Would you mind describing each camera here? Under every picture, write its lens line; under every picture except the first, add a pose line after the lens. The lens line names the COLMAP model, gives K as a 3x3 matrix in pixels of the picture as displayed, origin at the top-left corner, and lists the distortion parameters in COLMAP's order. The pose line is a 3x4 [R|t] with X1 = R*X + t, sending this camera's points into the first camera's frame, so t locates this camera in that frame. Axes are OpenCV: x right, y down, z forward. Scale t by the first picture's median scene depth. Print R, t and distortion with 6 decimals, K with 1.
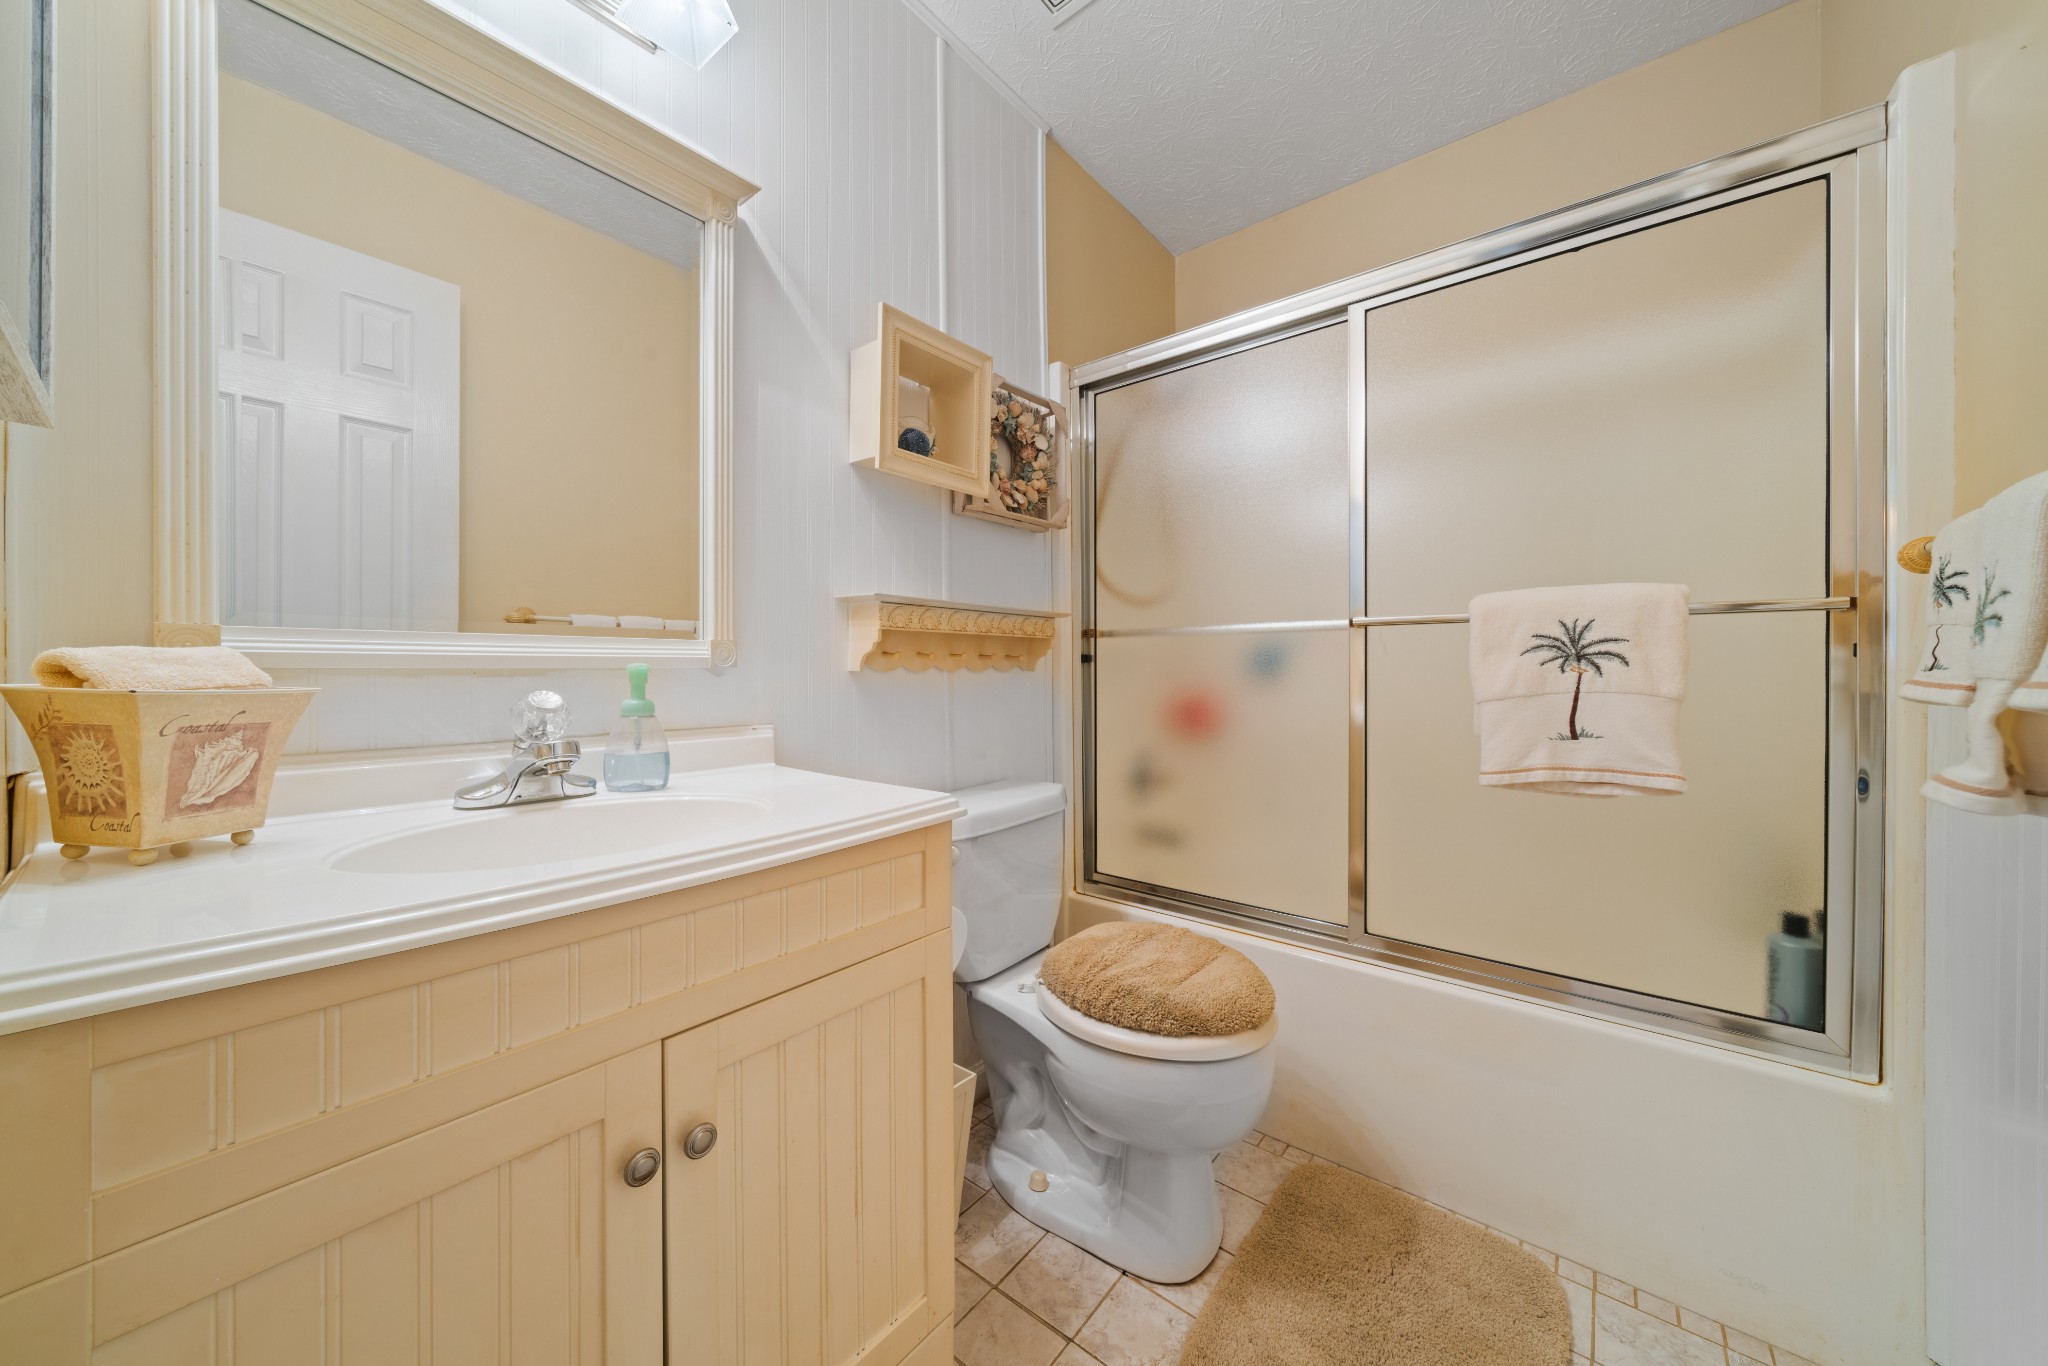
lens RADIAL K [[704.3, 0, 1029.9], [0, 704.3, 678.8], [0, 0, 1]] dist [0.000178, 0.000179]
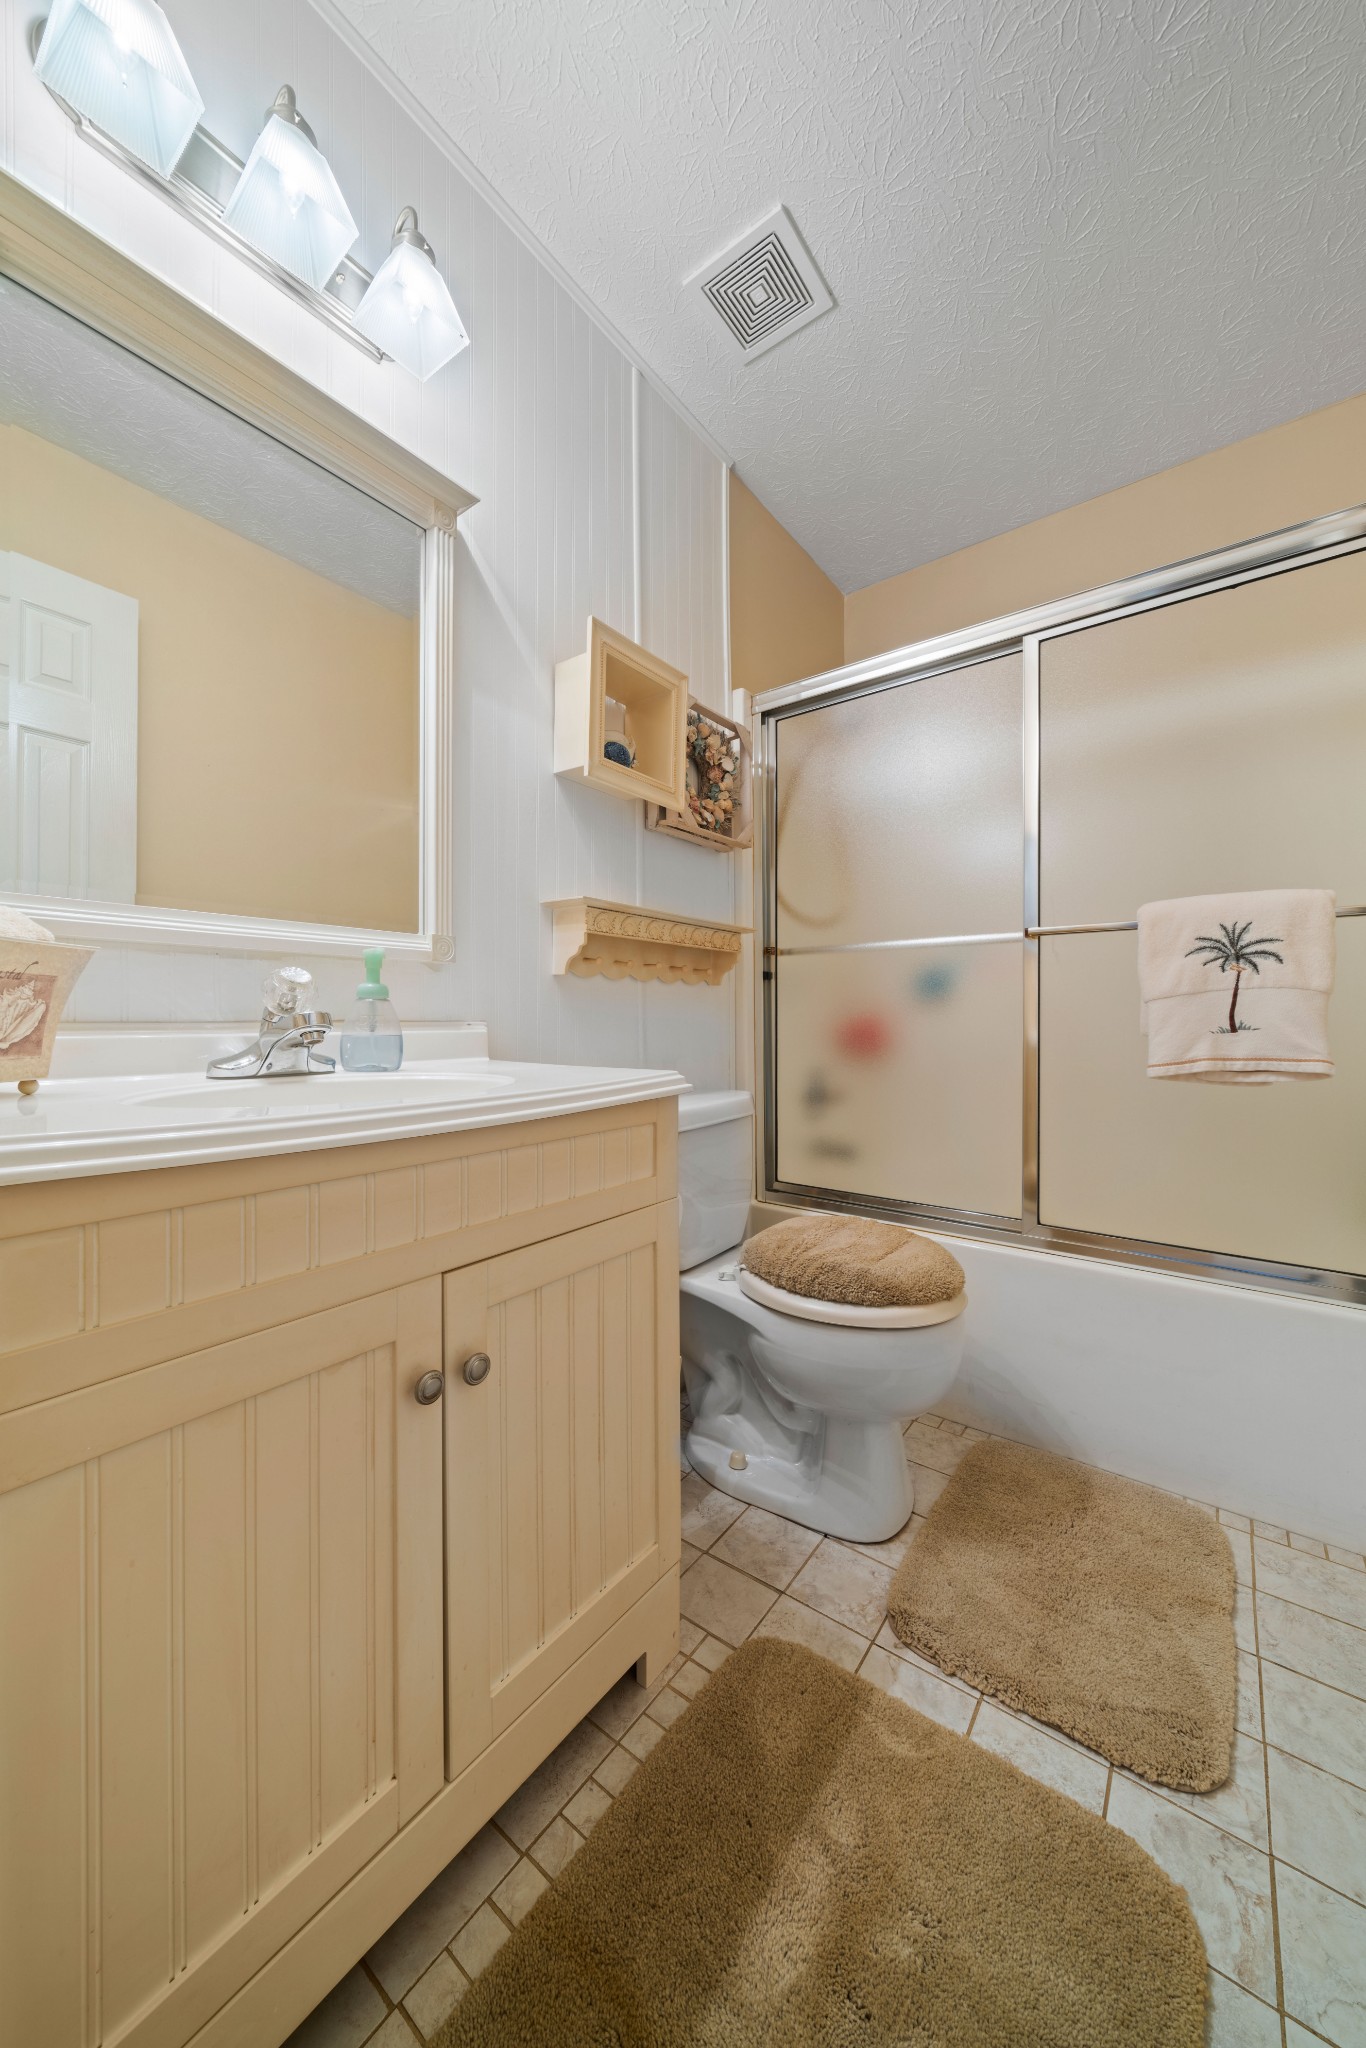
lens RADIAL K [[704.3, 0, 707.7], [0, 704.3, 1027.0], [0, 0, 1]] dist [0.000178, 0.000179]
pose [[0.998655, 0.000609, 0.051842, -0.098576], [-0.000529, 0.999999, -0.001551, 0.078762], [-0.051842, 0.001521, 0.998654, -0.050092]]
